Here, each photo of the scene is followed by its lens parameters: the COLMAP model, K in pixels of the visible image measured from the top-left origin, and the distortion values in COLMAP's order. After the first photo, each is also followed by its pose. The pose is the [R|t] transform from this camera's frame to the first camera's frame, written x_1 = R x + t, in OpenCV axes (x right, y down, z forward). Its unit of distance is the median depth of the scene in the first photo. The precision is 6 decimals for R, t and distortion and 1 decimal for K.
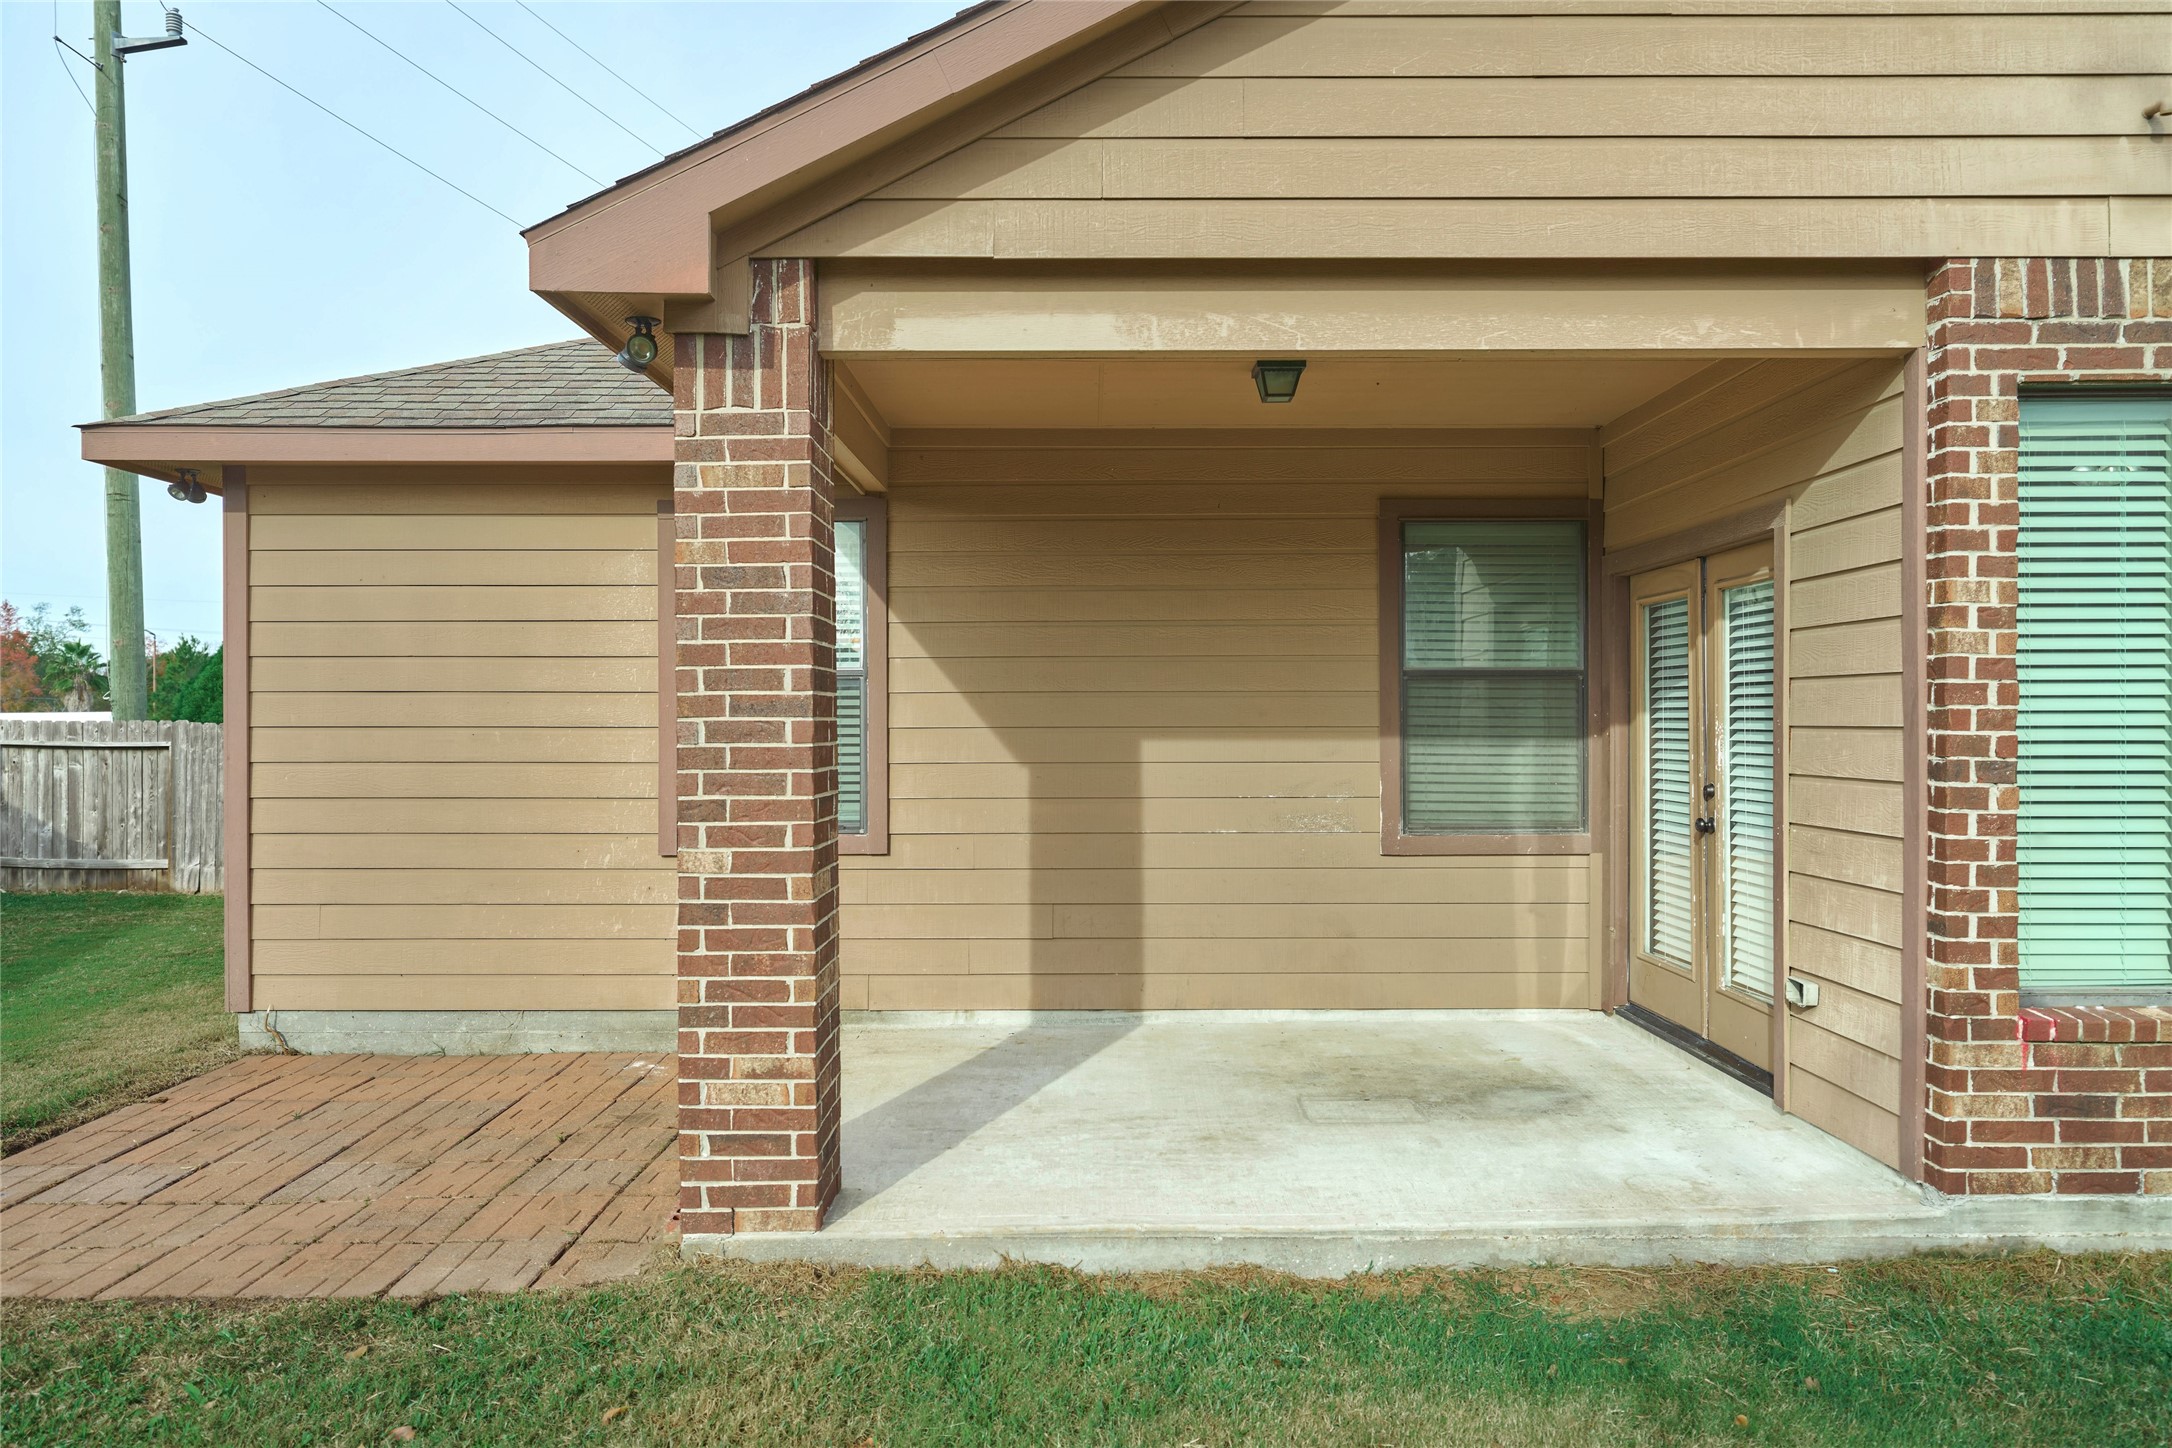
lens RADIAL K [[1452.2, 0, 1086.0], [0, 1452.2, 724.0], [0, 0, 1]] dist [0.002190, 0.000678]
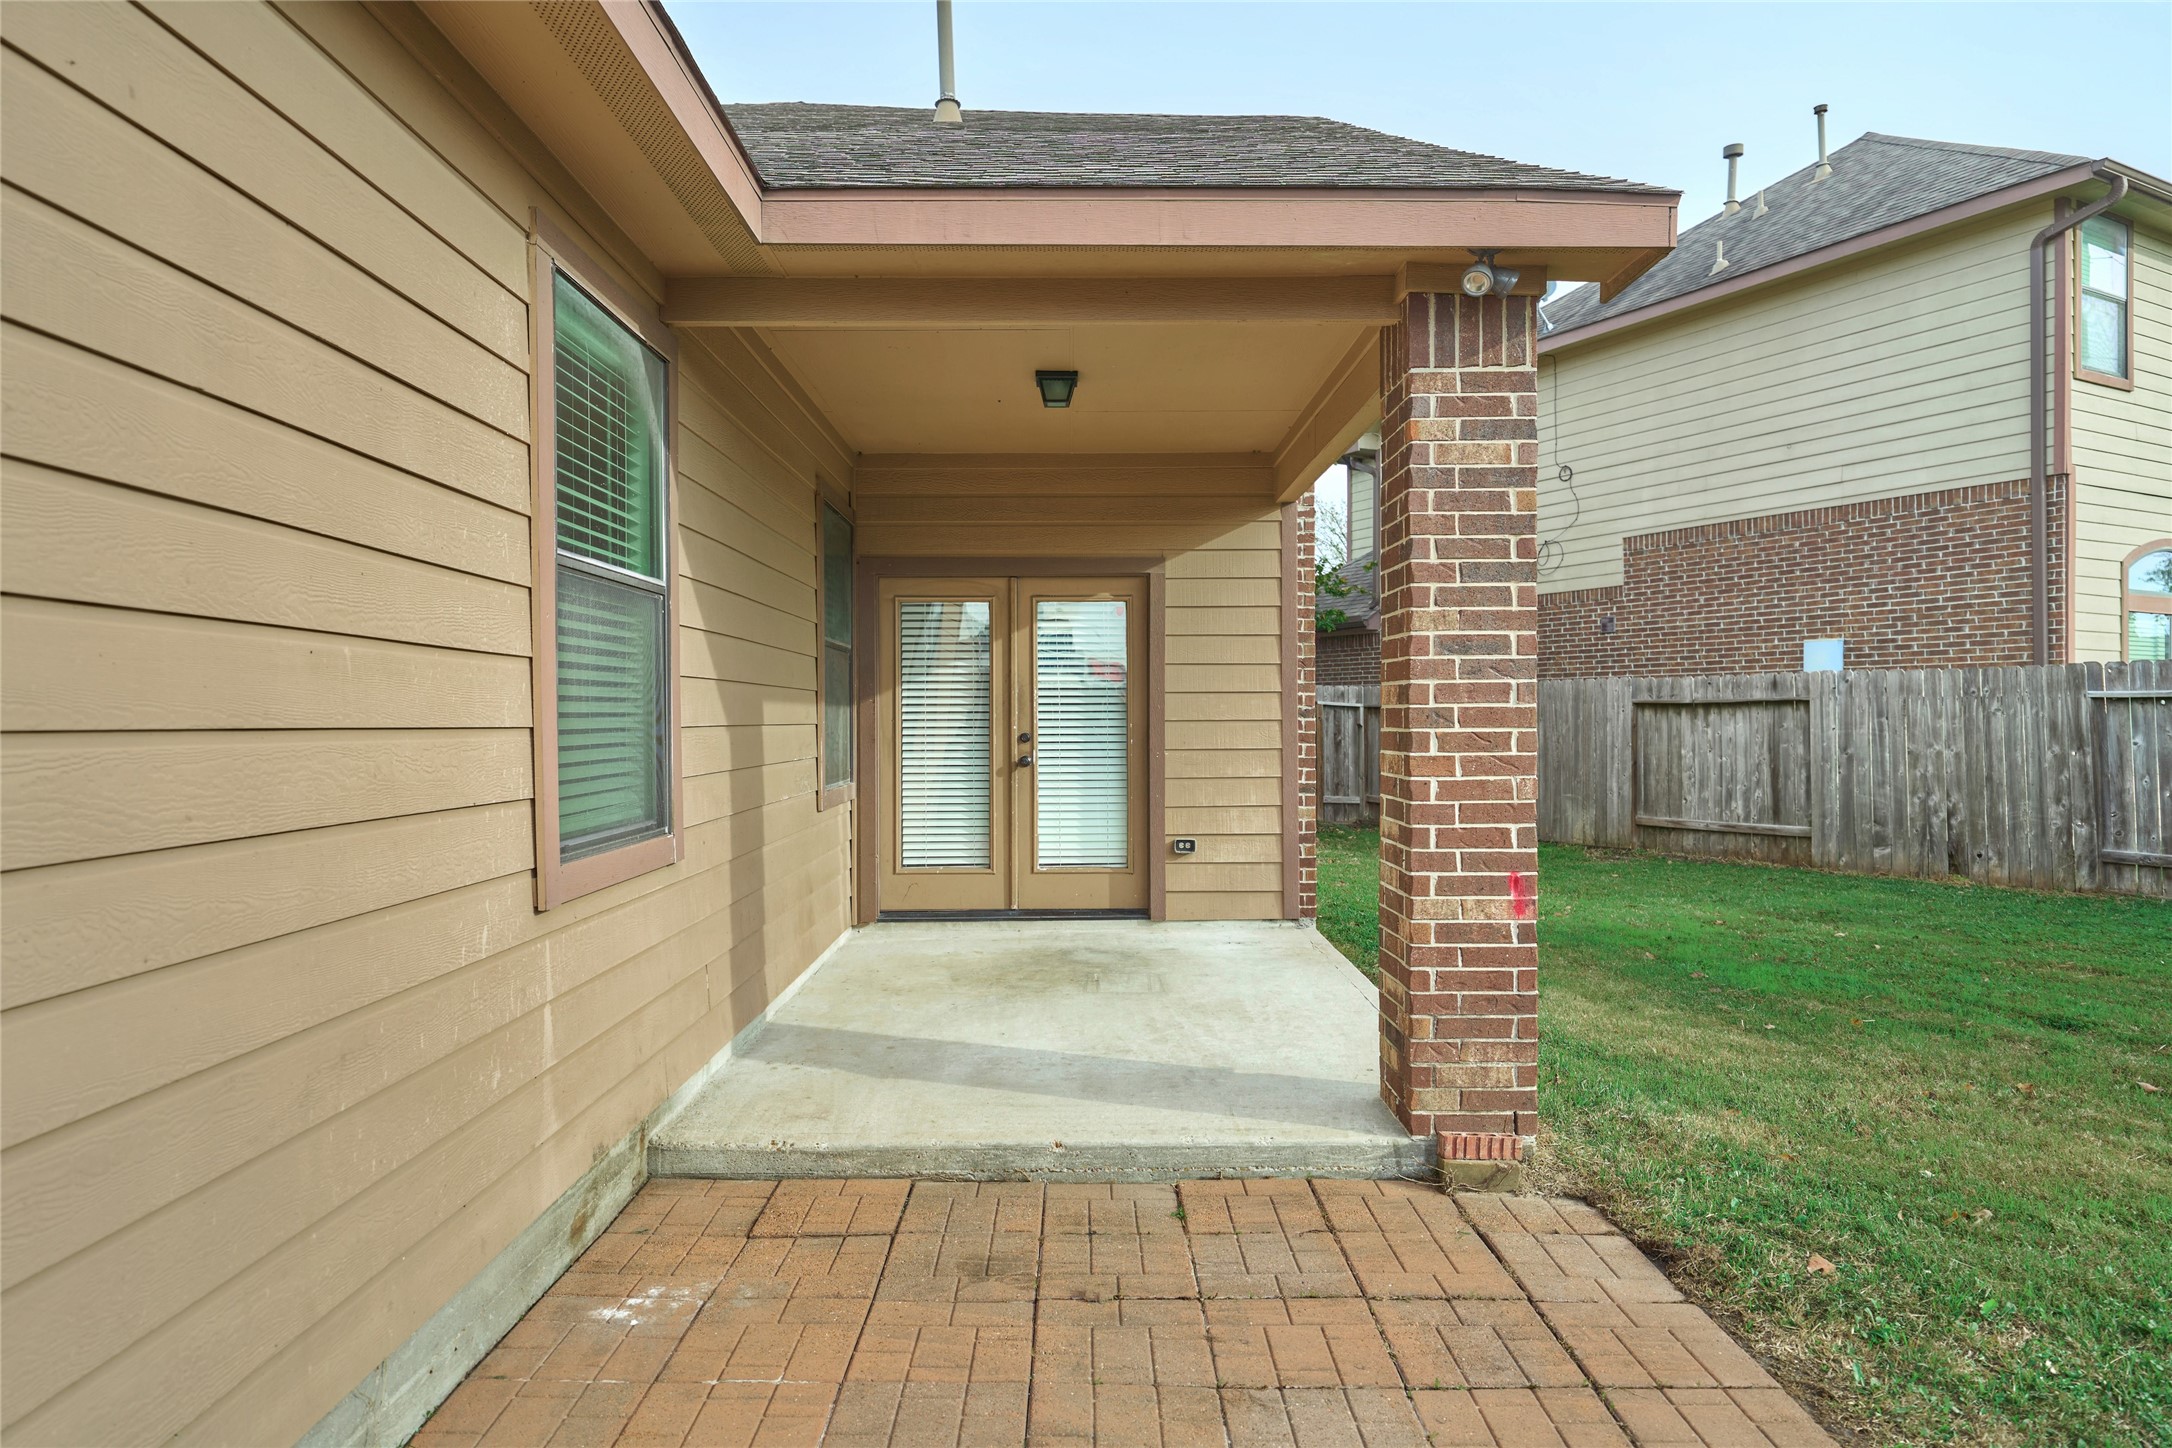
lens RADIAL K [[1292.6, 0, 1086.0], [0, 1292.6, 724.0], [0, 0, 1]] dist [0.003685, -0.000225]
pose [[-0.012657, -0.001463, 0.999919, -0.768210], [0.008082, 0.999966, 0.001565, 0.026798], [-0.999887, 0.008101, -0.012645, 0.838155]]
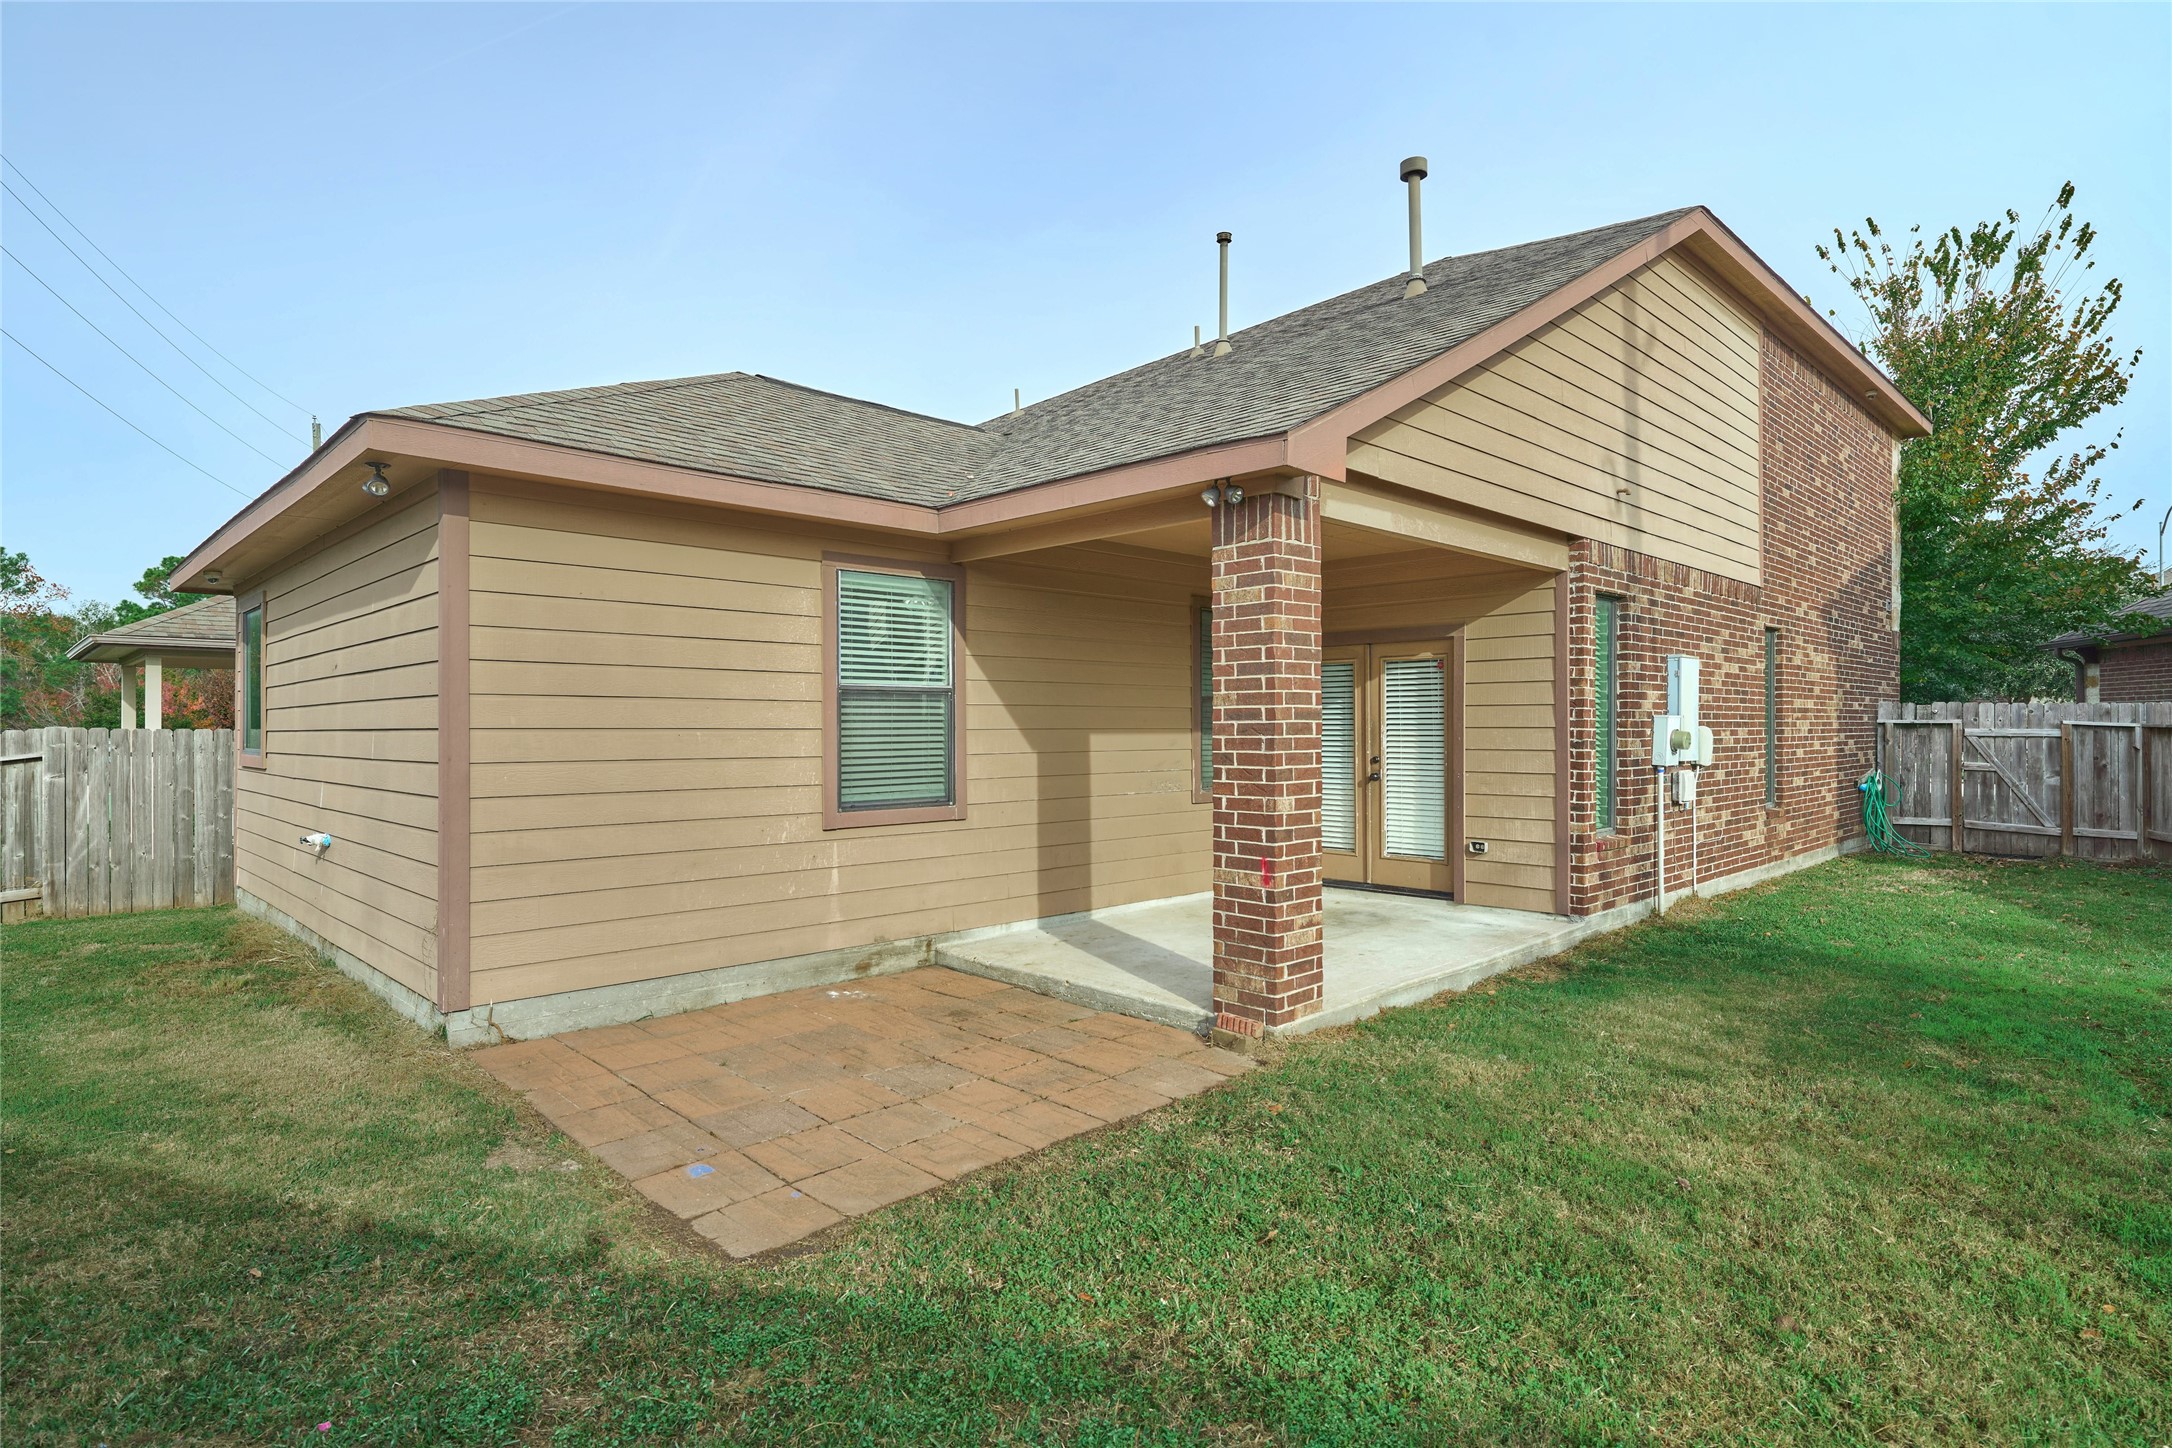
lens RADIAL K [[1139.1, 0, 1086.0], [0, 1139.1, 724.0], [0, 0, 1]] dist [0.000357, -0.000709]
pose [[0.714007, 0.003231, 0.700131, -0.850591], [0.002186, 0.999974, -0.006845, 0.005467], [-0.700135, 0.006417, 0.713982, 0.130717]]
